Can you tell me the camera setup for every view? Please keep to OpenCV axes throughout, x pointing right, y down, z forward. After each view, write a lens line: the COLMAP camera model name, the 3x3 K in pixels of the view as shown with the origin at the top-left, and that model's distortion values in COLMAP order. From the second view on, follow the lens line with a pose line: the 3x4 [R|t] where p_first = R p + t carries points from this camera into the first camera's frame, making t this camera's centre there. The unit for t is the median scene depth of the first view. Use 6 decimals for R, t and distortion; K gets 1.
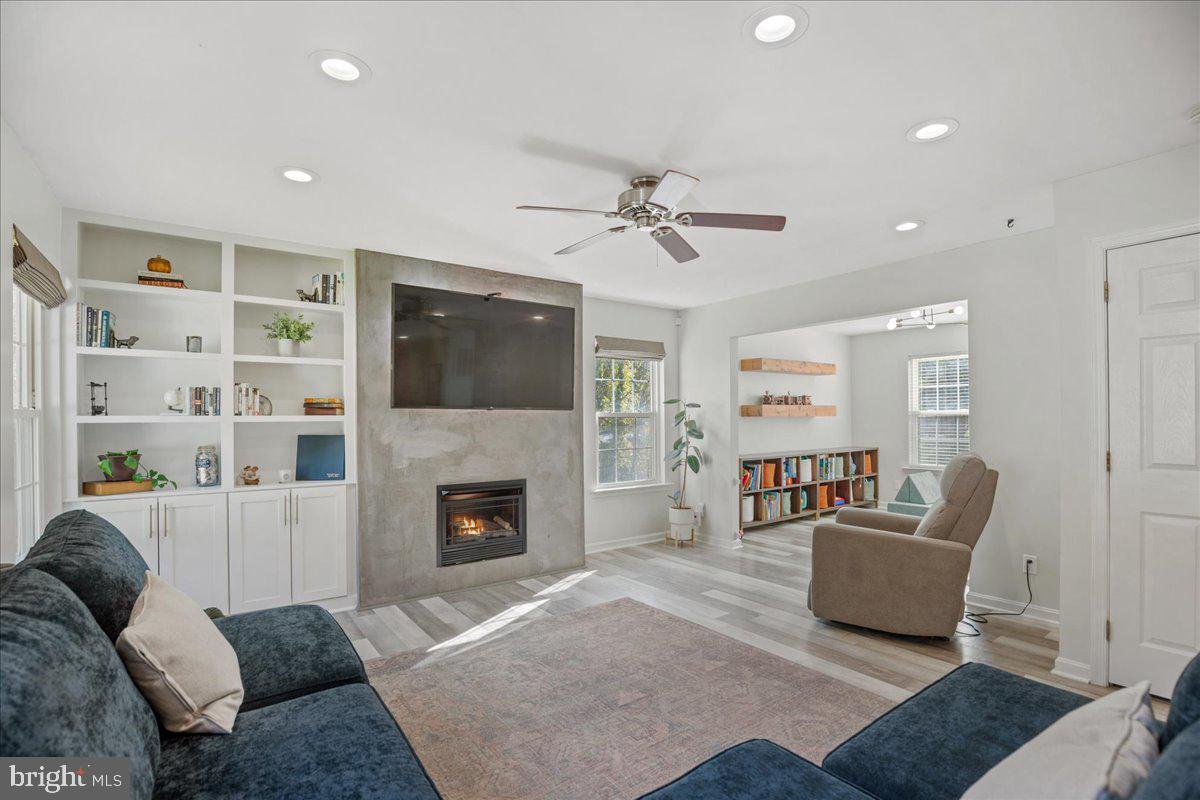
lens RADIAL K [[551.1, 0, 601.3], [0, 551.1, 423.0], [0, 0, 1]] dist [-0.037476, 0.006534]
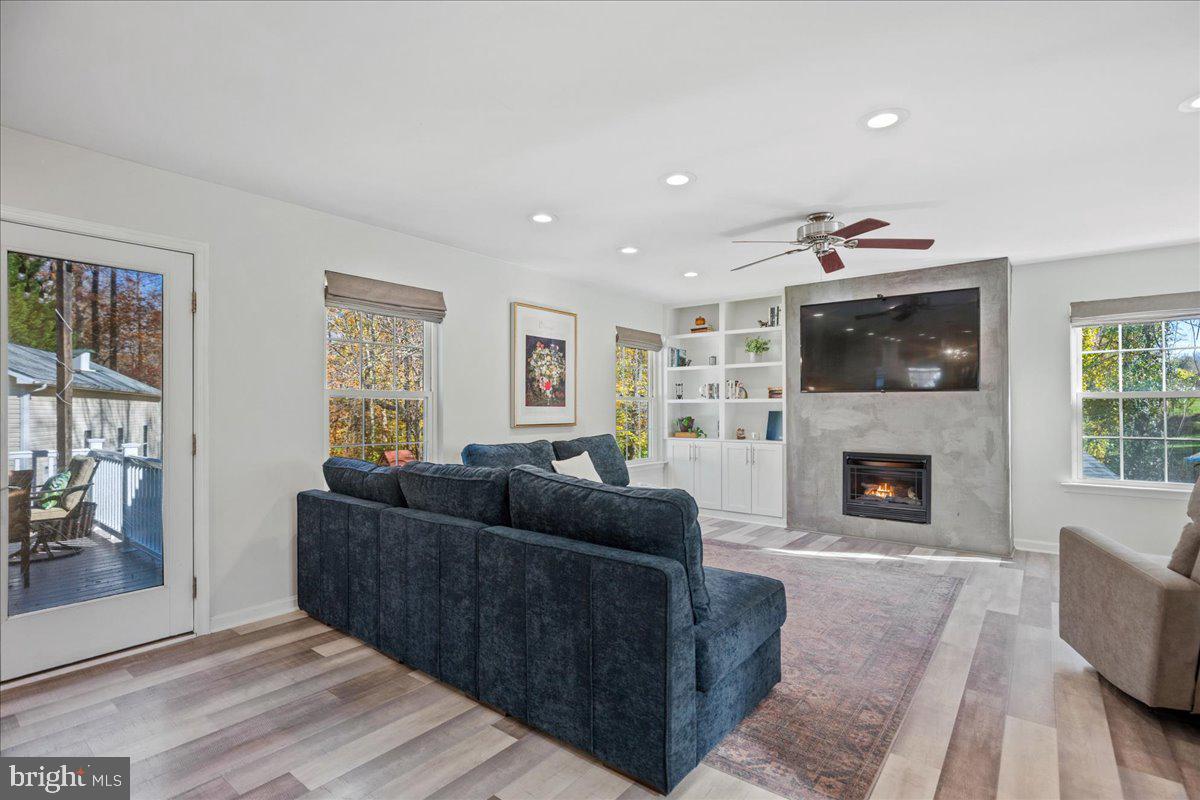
lens RADIAL K [[570.0, 0, 604.3], [0, 570.0, 406.2], [0, 0, 1]] dist [-0.015267, 0.006368]
pose [[0.276223, 0.002868, -0.961089, 0.834641], [-0.006970, 0.999975, 0.000981, 0.009180], [0.961068, 0.006428, 0.276236, 0.085528]]
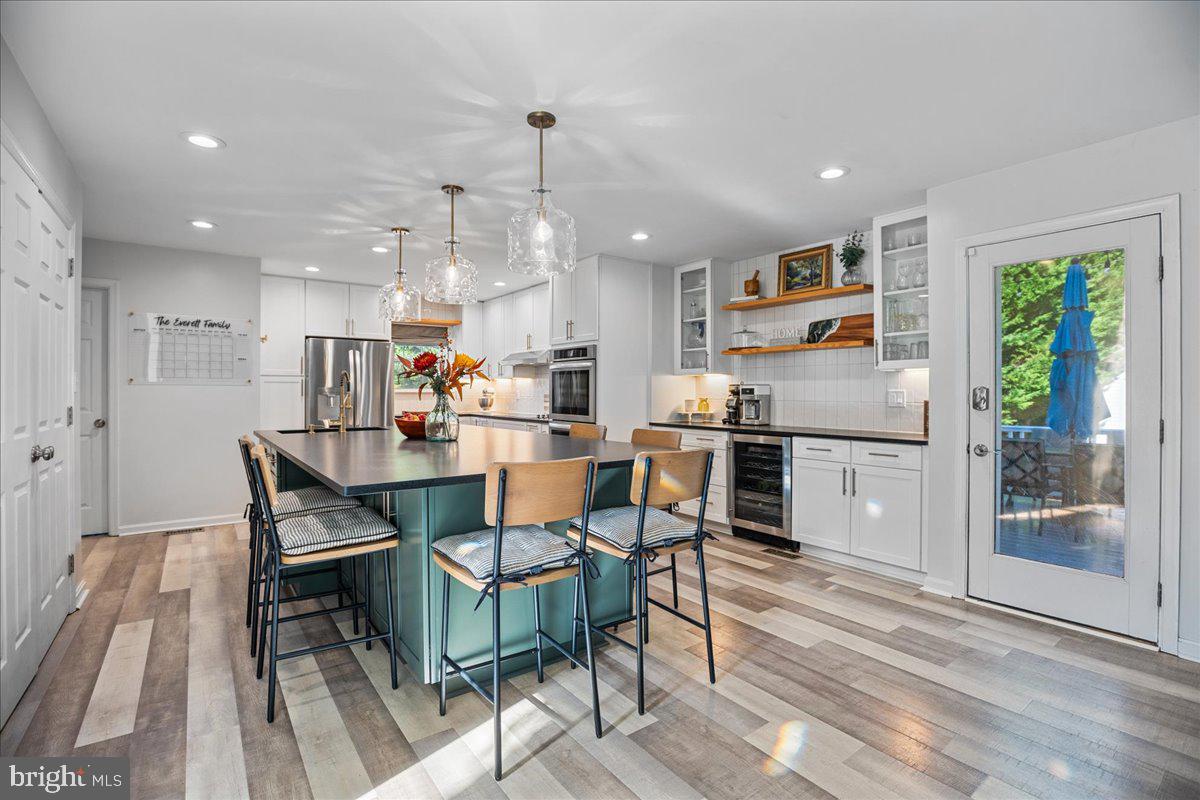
lens RADIAL K [[551.1, 0, 599.1], [0, 551.1, 397.5], [0, 0, 1]] dist [-0.037476, 0.006534]
pose [[-0.999976, 0.006722, -0.001952, 0.615848], [0.006688, 0.999839, 0.016641, 0.010729], [0.002064, 0.016627, -0.999860, 0.380499]]
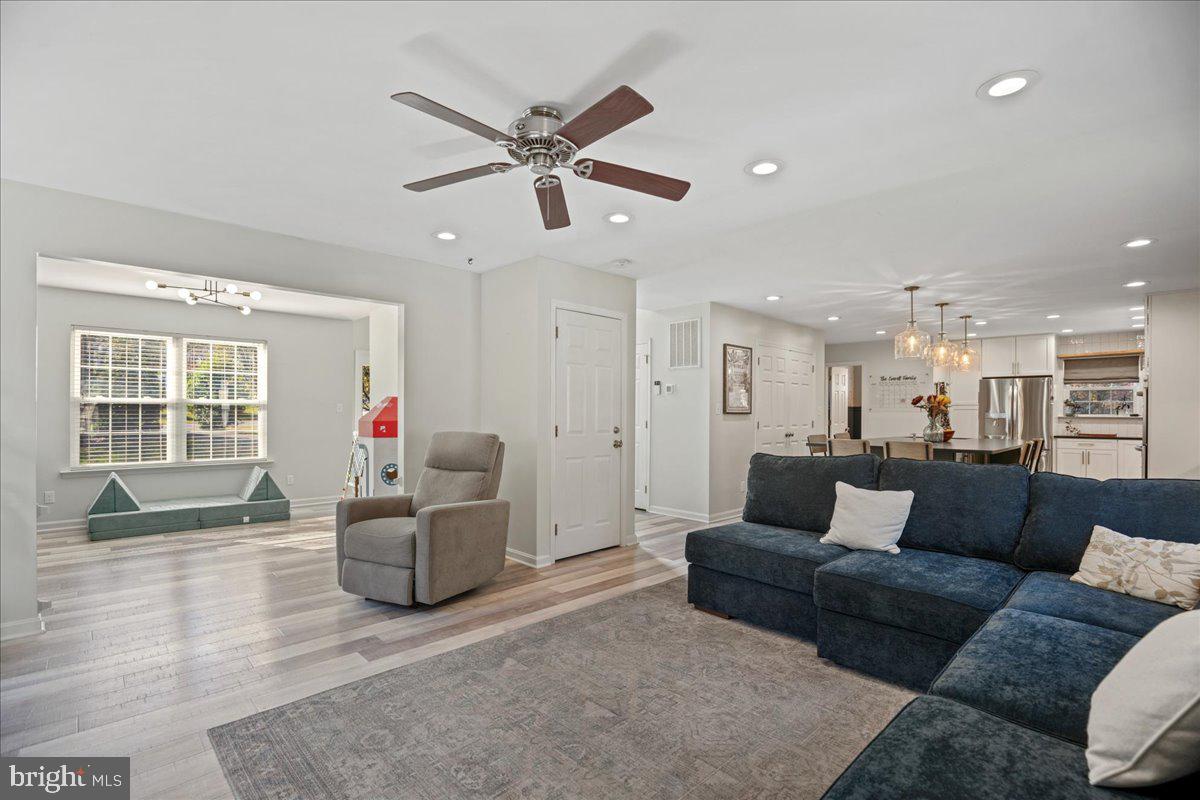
lens RADIAL K [[551.1, 0, 604.5], [0, 551.1, 416.9], [0, 0, 1]] dist [-0.037476, 0.006534]
pose [[-0.150908, 0.002385, 0.988545, -0.509839], [0.002489, 0.999995, -0.002033, 0.017877], [-0.988545, 0.002154, -0.150913, 0.689644]]
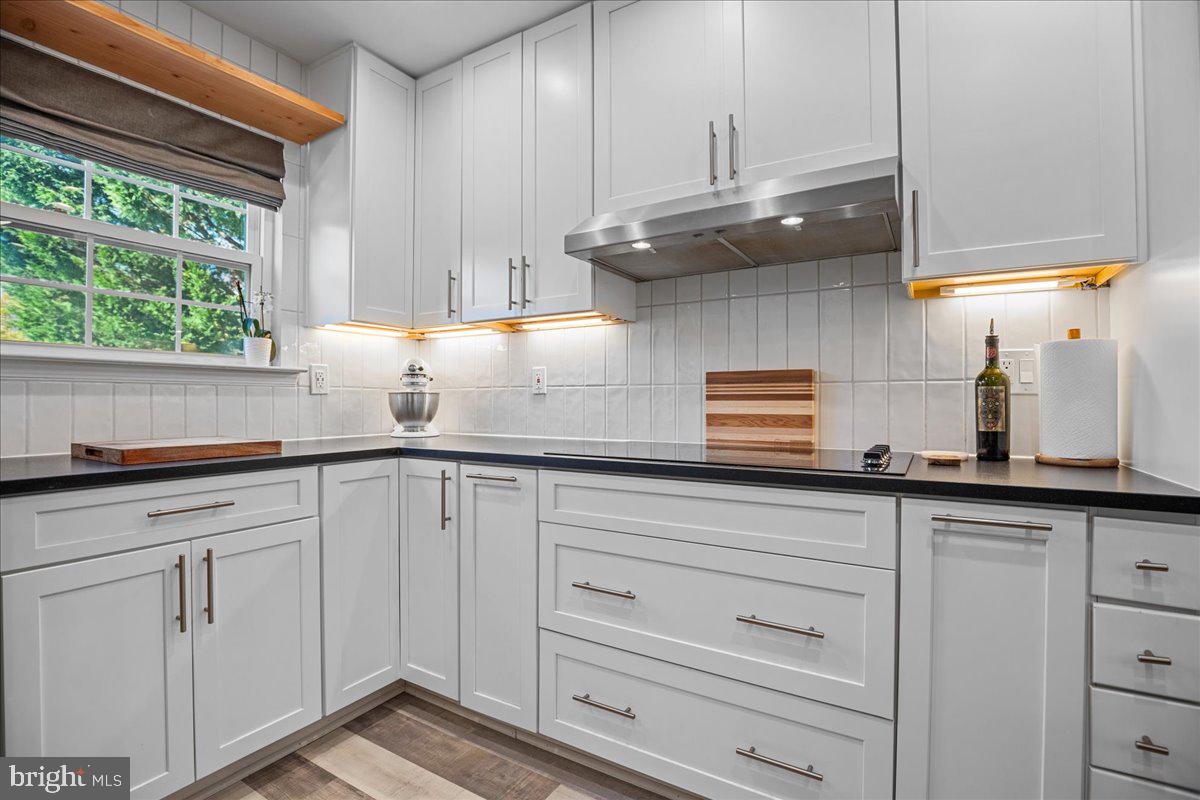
lens RADIAL K [[551.1, 0, 602.1], [0, 551.1, 396.9], [0, 0, 1]] dist [-0.037476, 0.006534]
pose [[-0.924924, 0.006195, -0.380101, 1.058235], [0.006934, 0.999976, -0.000574, 0.049721], [0.380088, -0.003167, -0.924945, -0.940242]]
